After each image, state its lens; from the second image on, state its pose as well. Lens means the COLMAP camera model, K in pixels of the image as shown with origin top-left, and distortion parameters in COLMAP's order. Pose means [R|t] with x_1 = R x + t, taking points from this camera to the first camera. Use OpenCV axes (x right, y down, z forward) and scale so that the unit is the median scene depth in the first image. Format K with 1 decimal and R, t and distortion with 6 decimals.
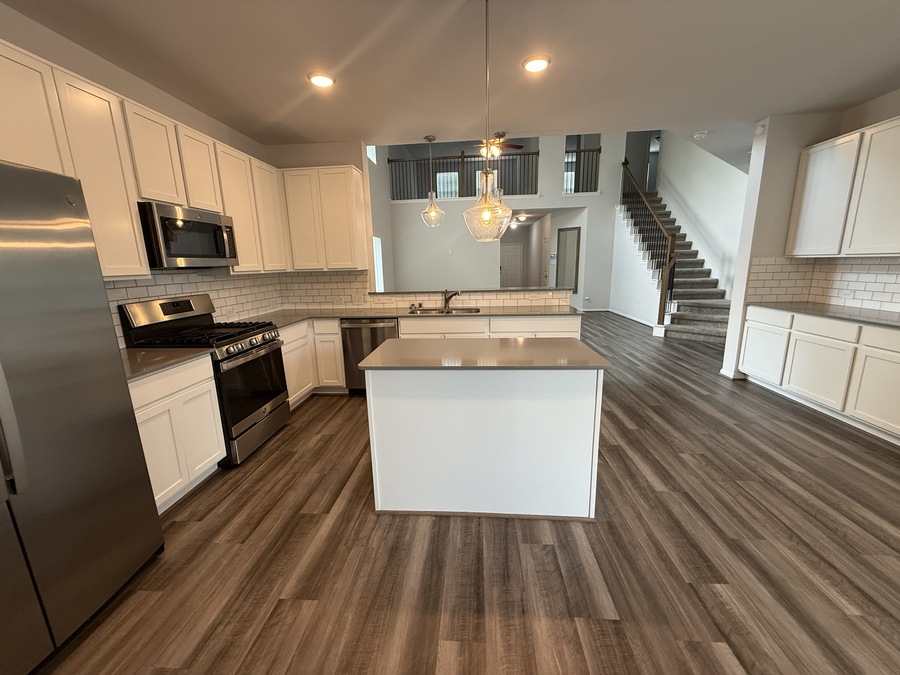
lens RADIAL K [[359.2, 0, 447.9], [0, 359.2, 337.2], [0, 0, 1]] dist [-0.000854, -0.000200]
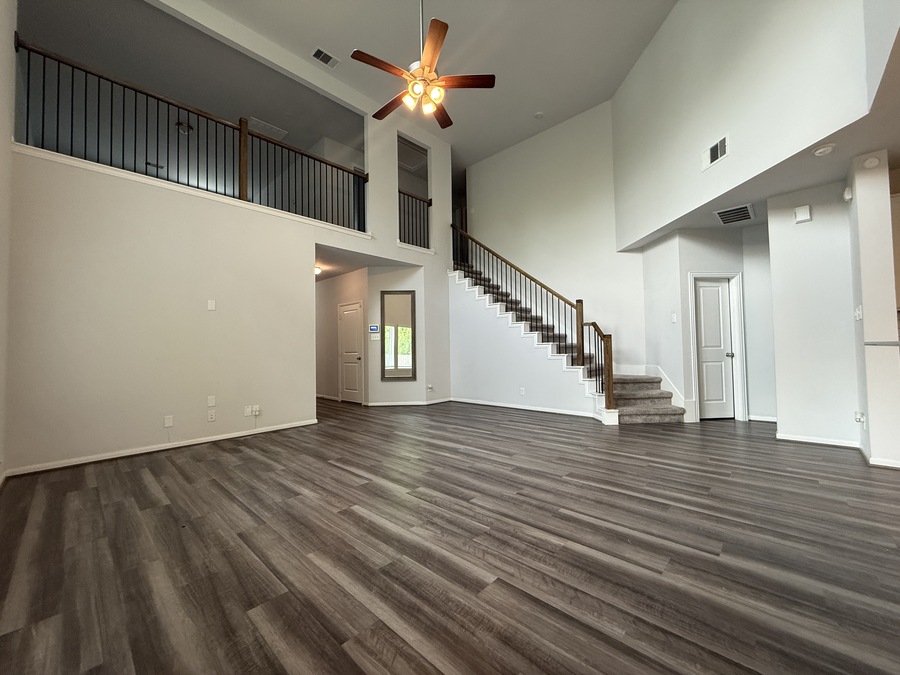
lens RADIAL K [[359.2, 0, 447.9], [0, 359.2, 337.2], [0, 0, 1]] dist [-0.000854, -0.000200]
pose [[0.628480, 0.040058, 0.776793, -0.233456], [0.159085, 0.970943, -0.178781, -0.102810], [-0.761383, 0.235936, 0.603846, 0.764602]]
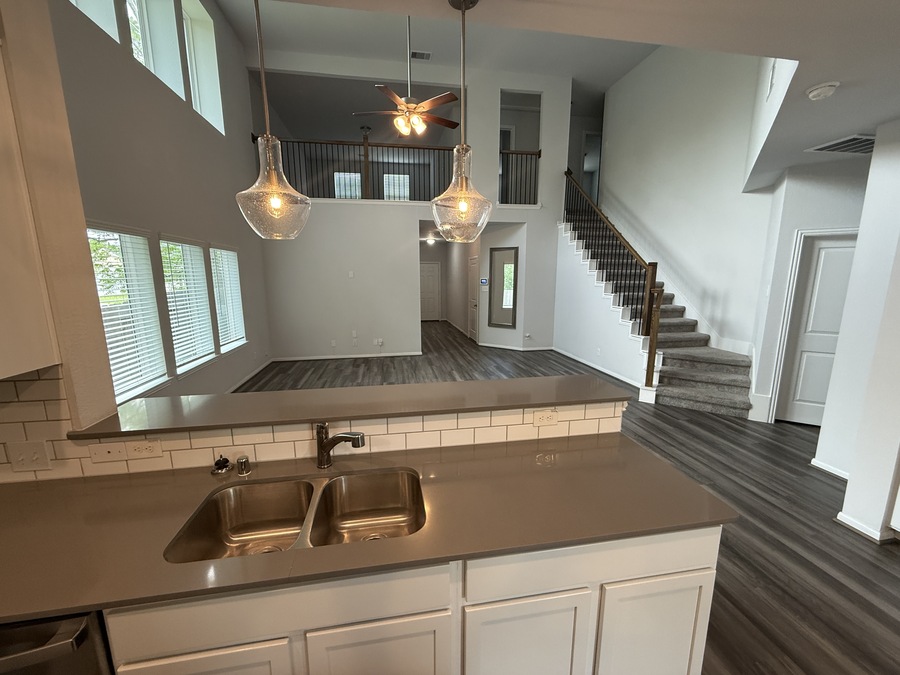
lens RADIAL K [[359.2, 0, 447.9], [0, 359.2, 337.2], [0, 0, 1]] dist [-0.000854, -0.000200]
pose [[0.967955, -0.020960, 0.250246, 0.018188], [0.029685, 0.999074, -0.031141, -0.124408], [-0.249362, 0.037572, 0.967681, 0.394833]]
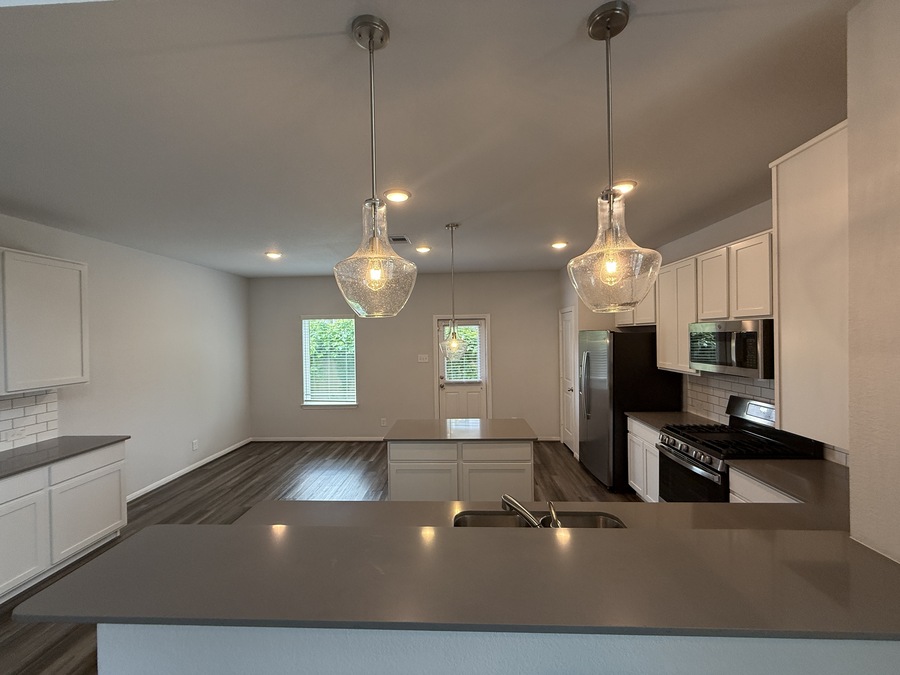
lens RADIAL K [[359.2, 0, 447.9], [0, 359.2, 337.2], [0, 0, 1]] dist [-0.000854, -0.000200]
pose [[-0.998347, 0.038683, -0.042497, 0.056249], [0.028822, 0.976829, 0.212072, -0.221990], [0.049716, 0.210497, -0.976330, 0.801262]]
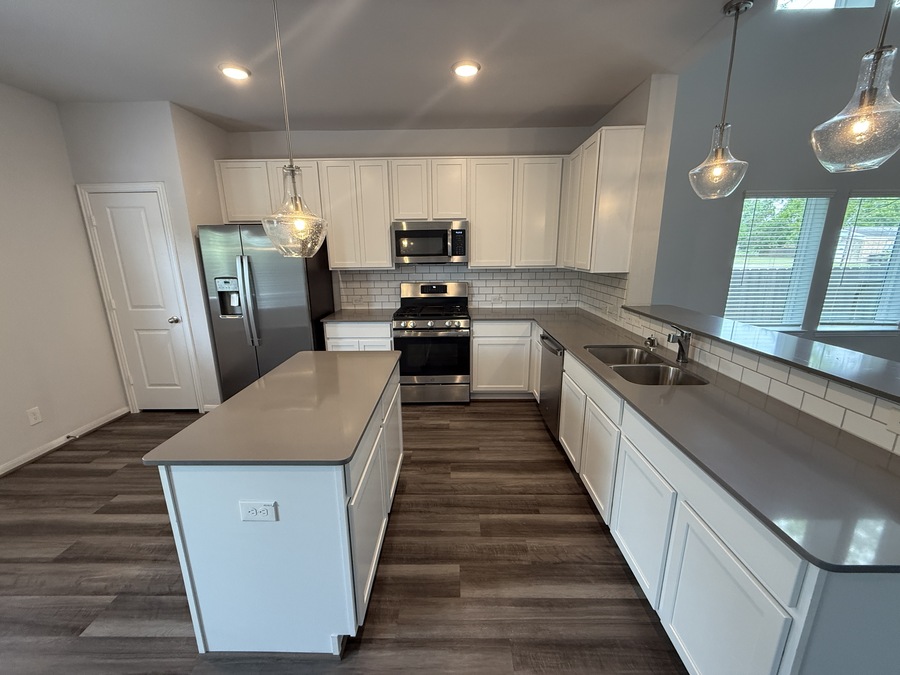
lens RADIAL K [[359.2, 0, 447.9], [0, 359.2, 337.2], [0, 0, 1]] dist [-0.000854, -0.000200]
pose [[0.066451, 0.259514, -0.963450, 0.291767], [-0.193462, 0.950612, 0.242713, -0.110683], [0.978855, 0.170262, 0.113375, 0.390806]]
